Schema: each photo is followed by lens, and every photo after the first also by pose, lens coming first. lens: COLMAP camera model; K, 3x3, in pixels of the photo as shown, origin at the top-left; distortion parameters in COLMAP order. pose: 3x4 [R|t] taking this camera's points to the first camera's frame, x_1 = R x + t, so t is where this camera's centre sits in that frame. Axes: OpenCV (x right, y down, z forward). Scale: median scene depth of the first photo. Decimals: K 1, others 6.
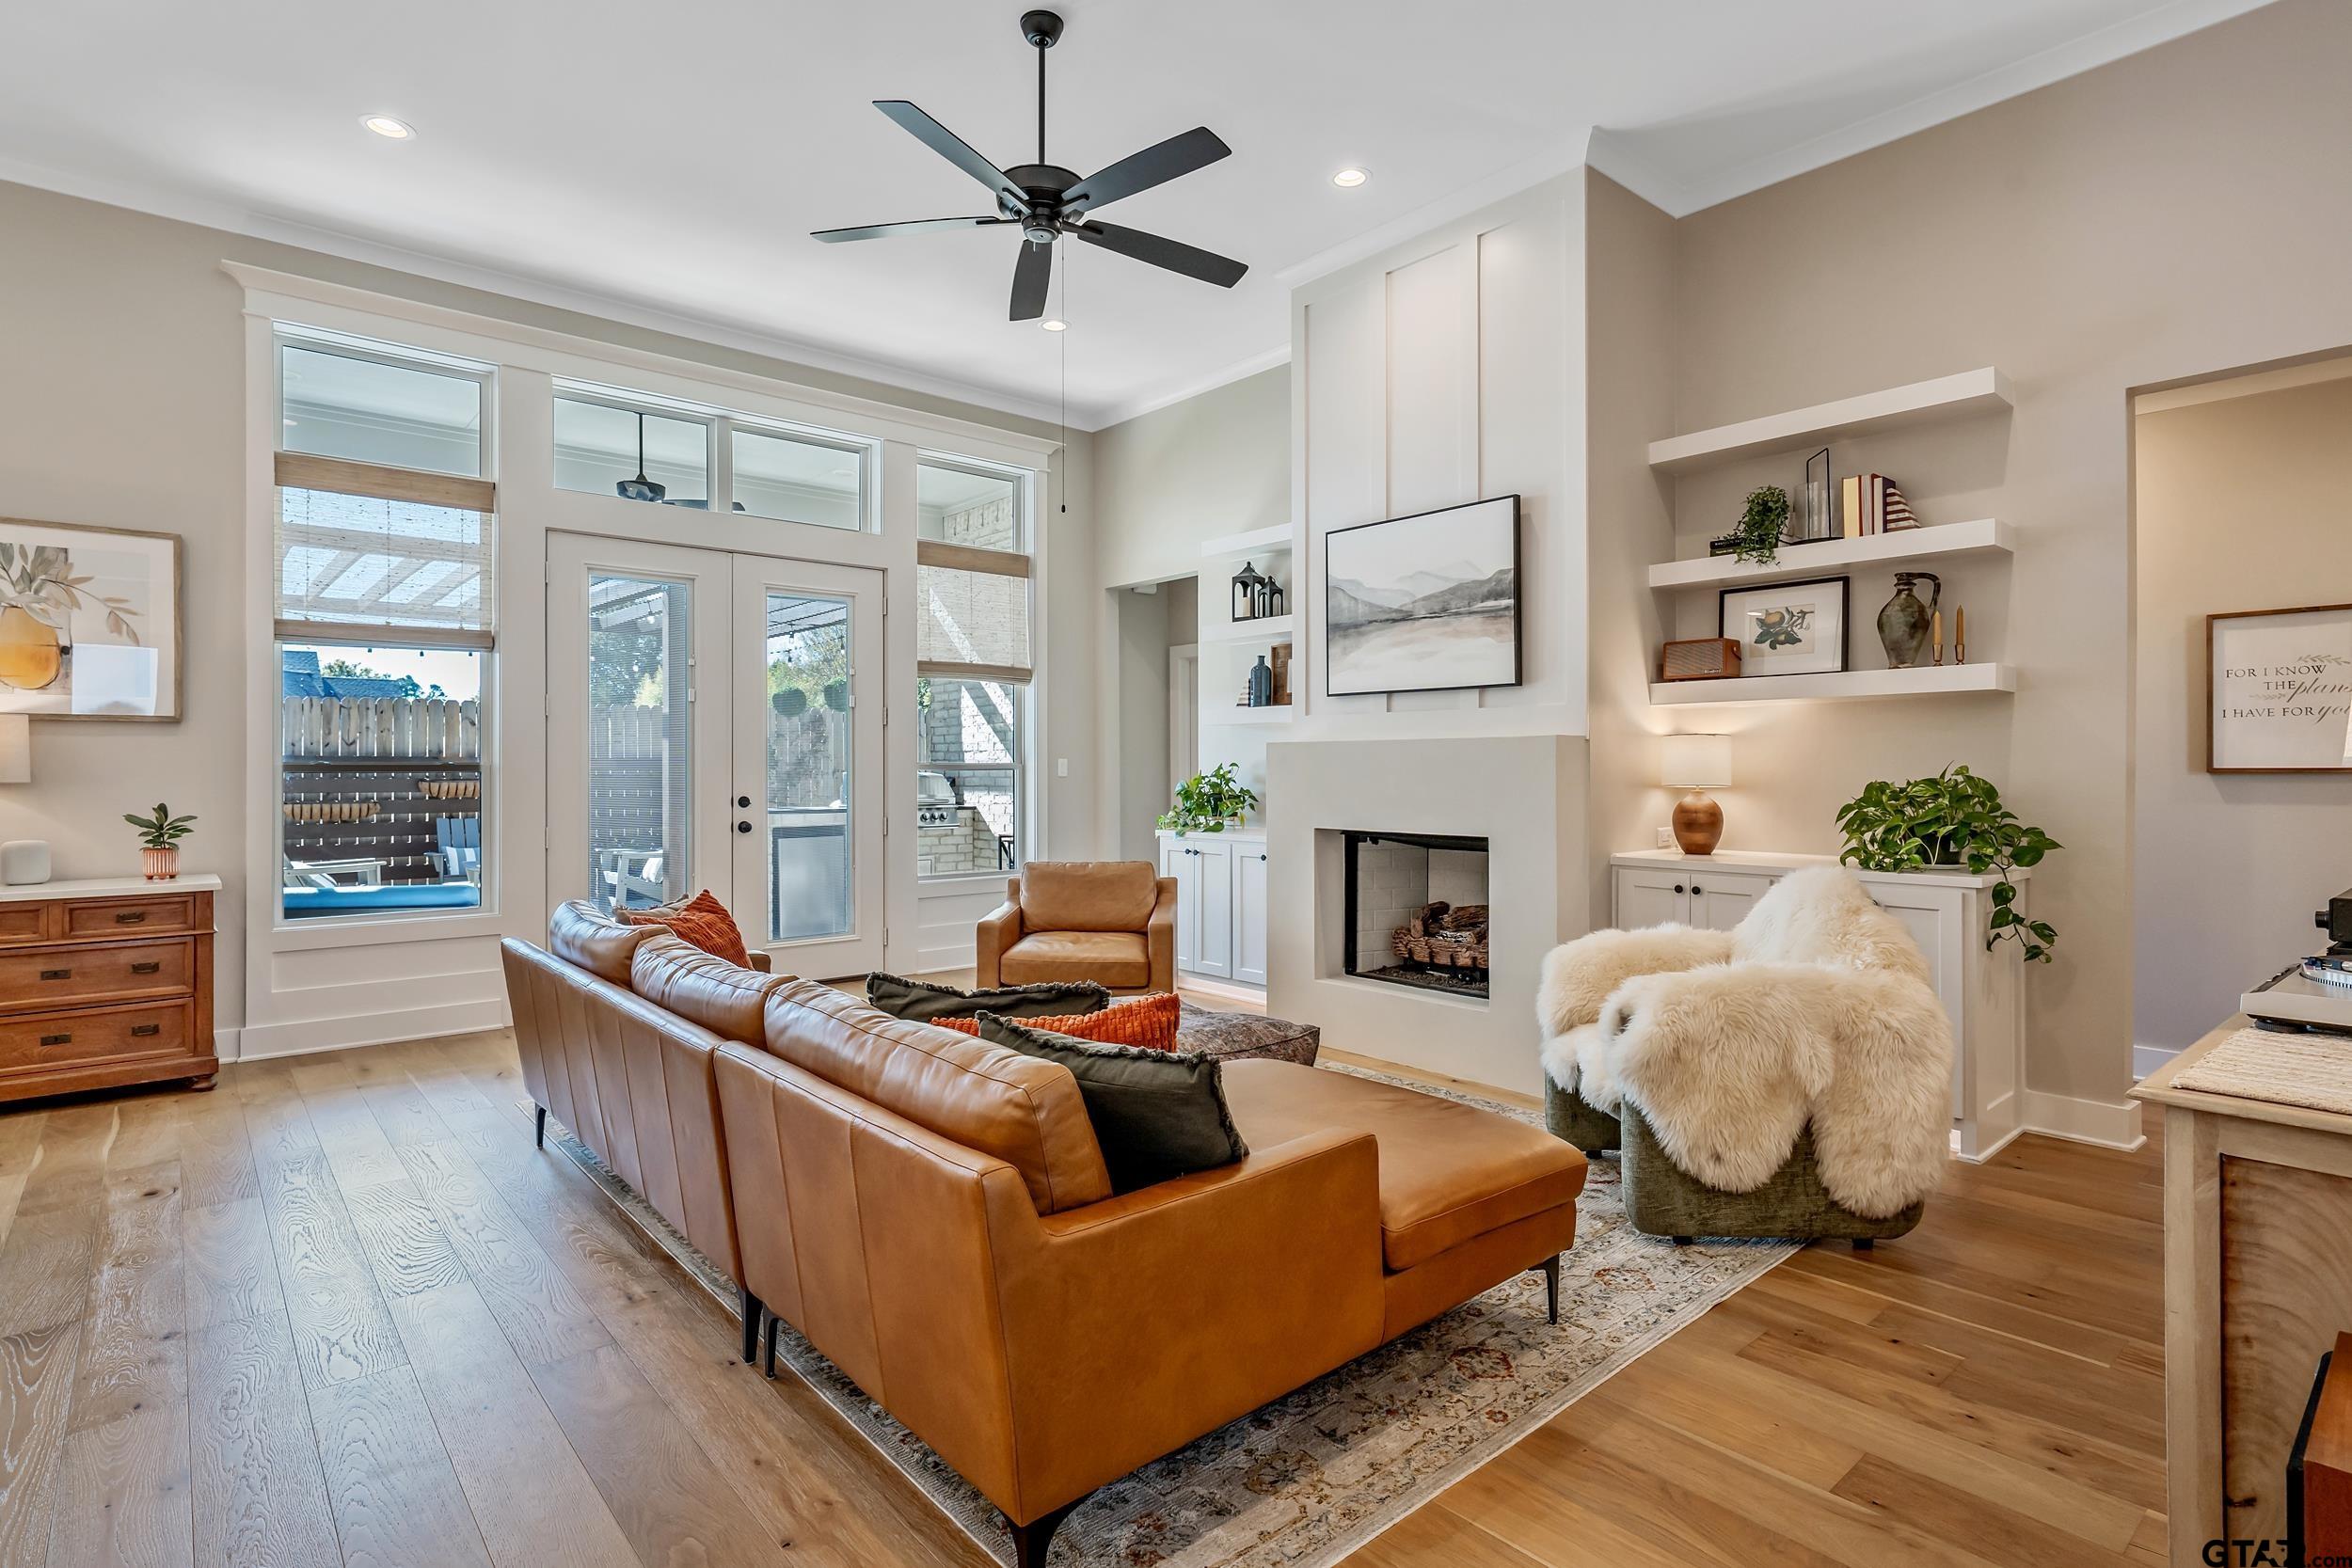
lens RADIAL K [[1177.0, 0, 1179.1], [0, 1177.0, 769.9], [0, 0, 1]] dist [-0.003333, -0.000442]
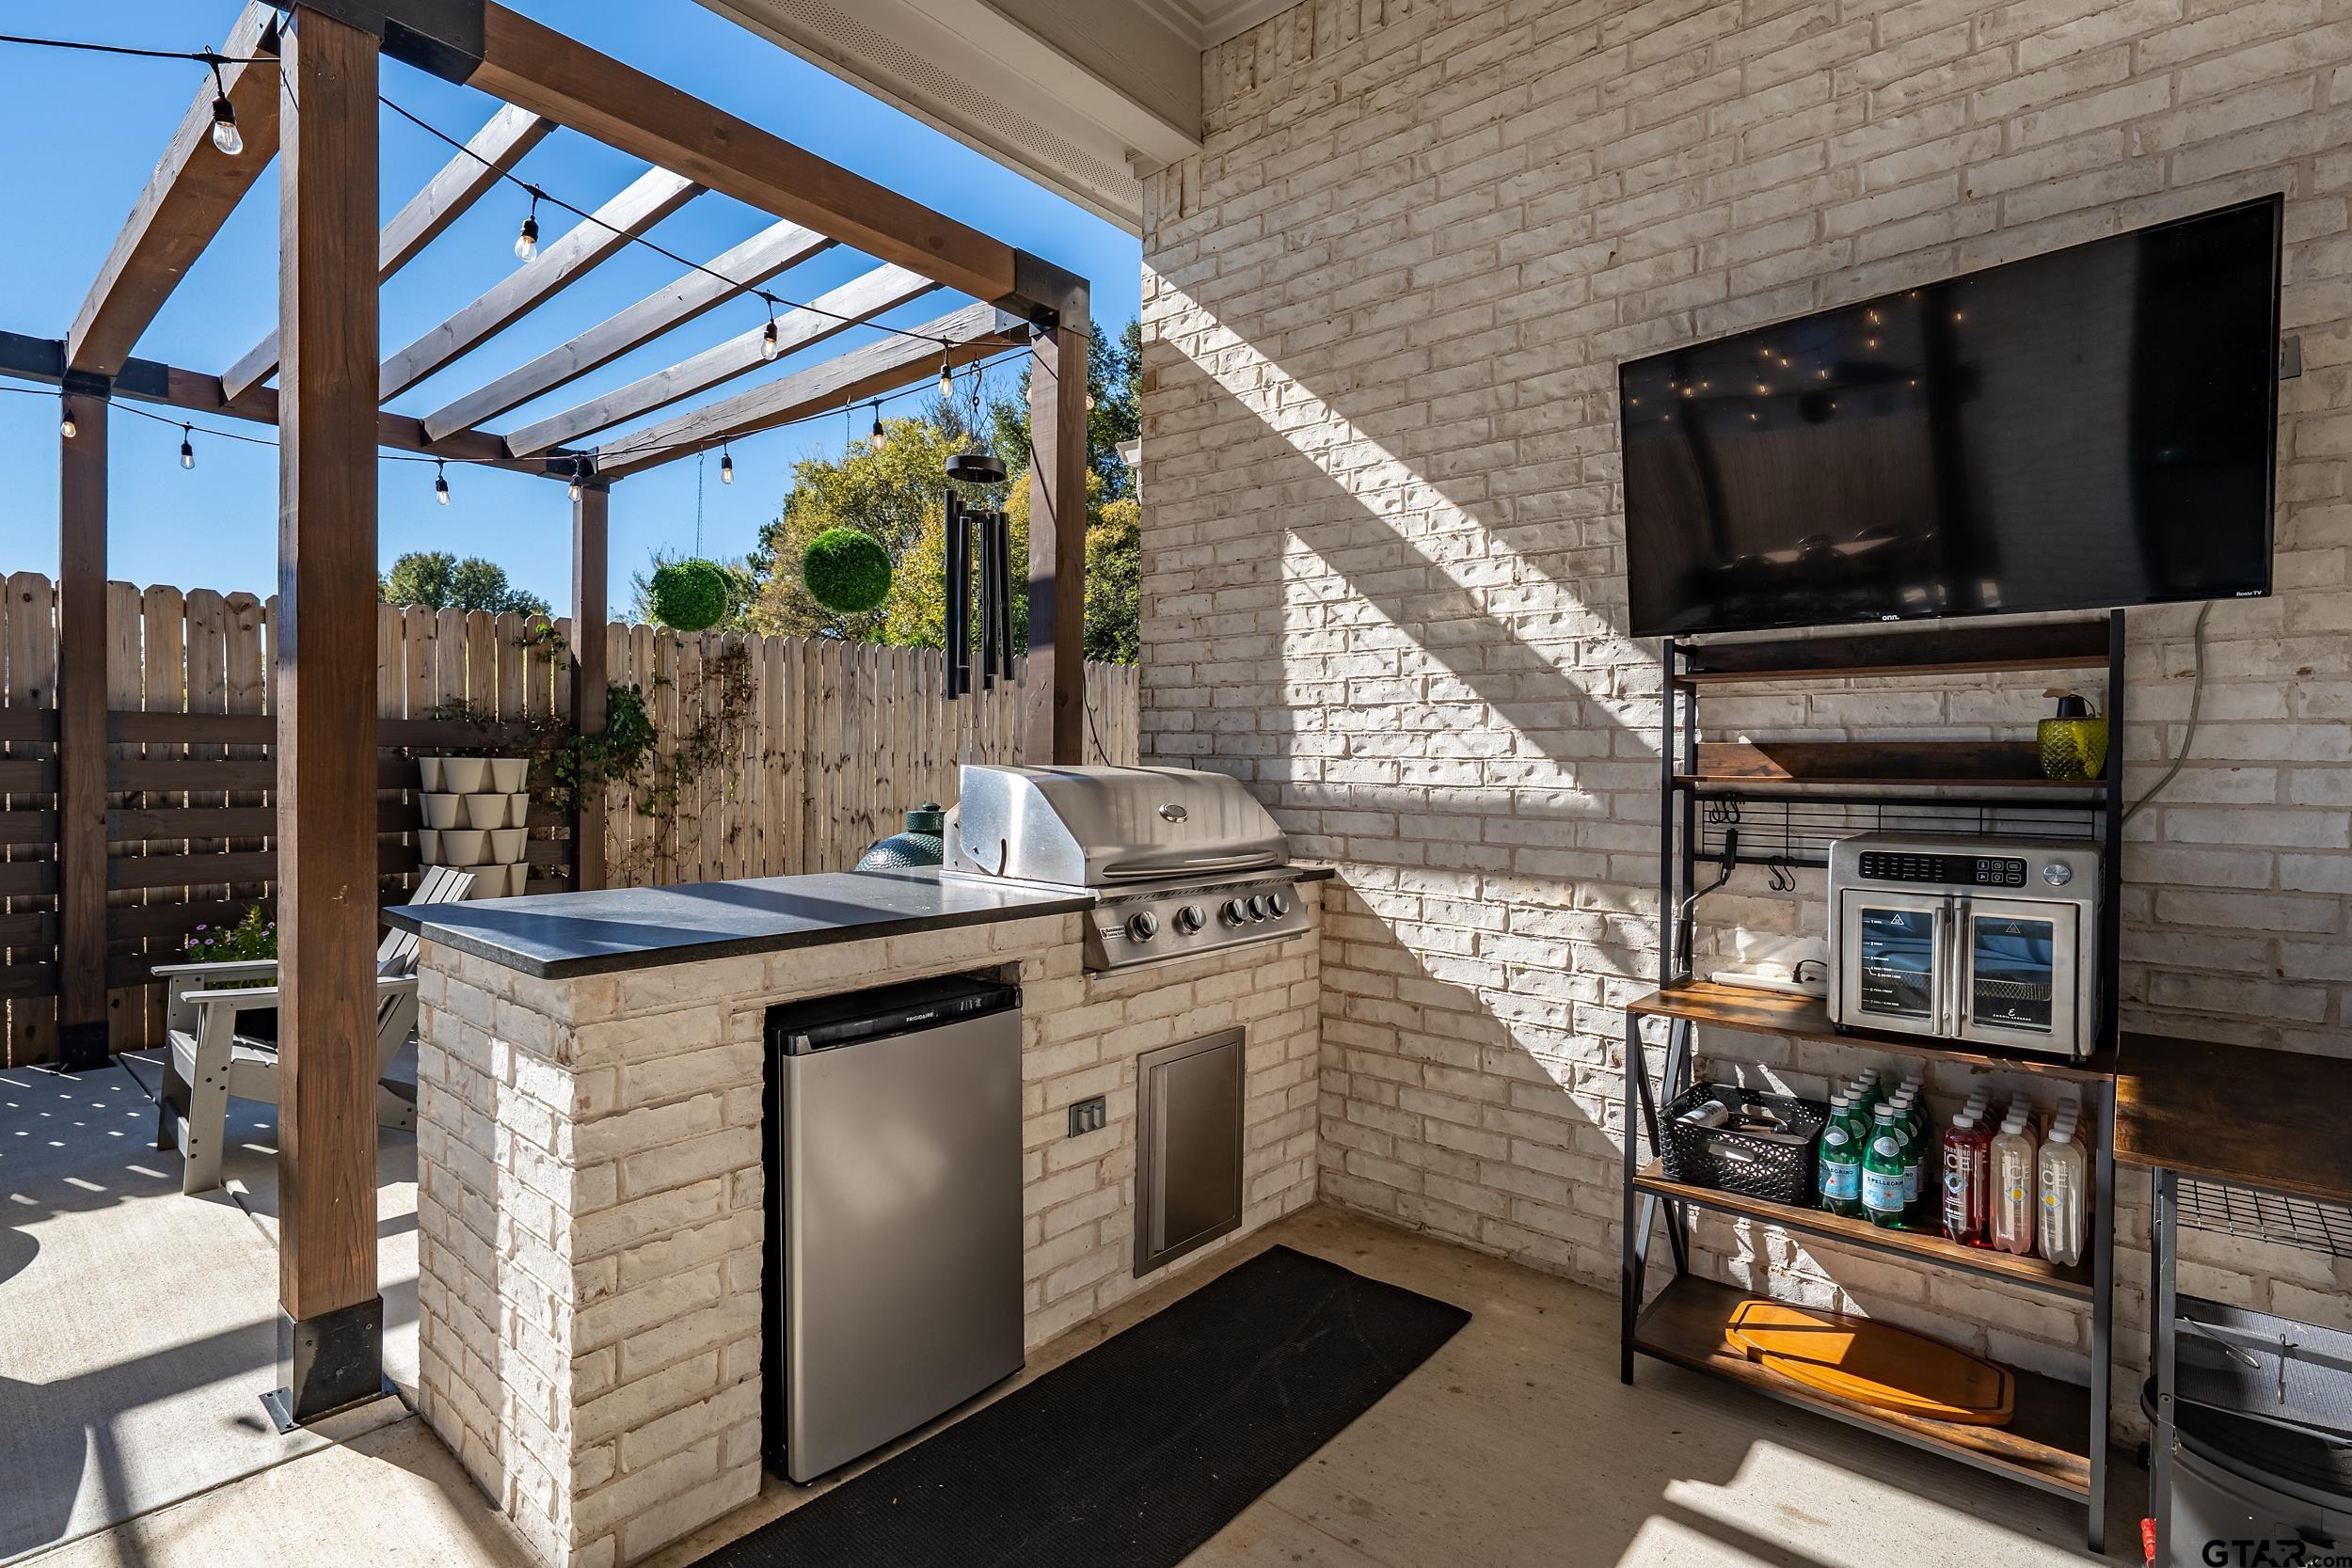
lens RADIAL K [[1139.5, 0, 1177.2], [0, 1139.5, 771.7], [0, 0, 1]] dist [0.002321, 0.000321]
pose [[0.990370, 0.007493, 0.138240, -0.262512], [-0.010098, 0.999784, 0.018148, -0.002553], [-0.138074, -0.019370, 0.990232, 0.677525]]
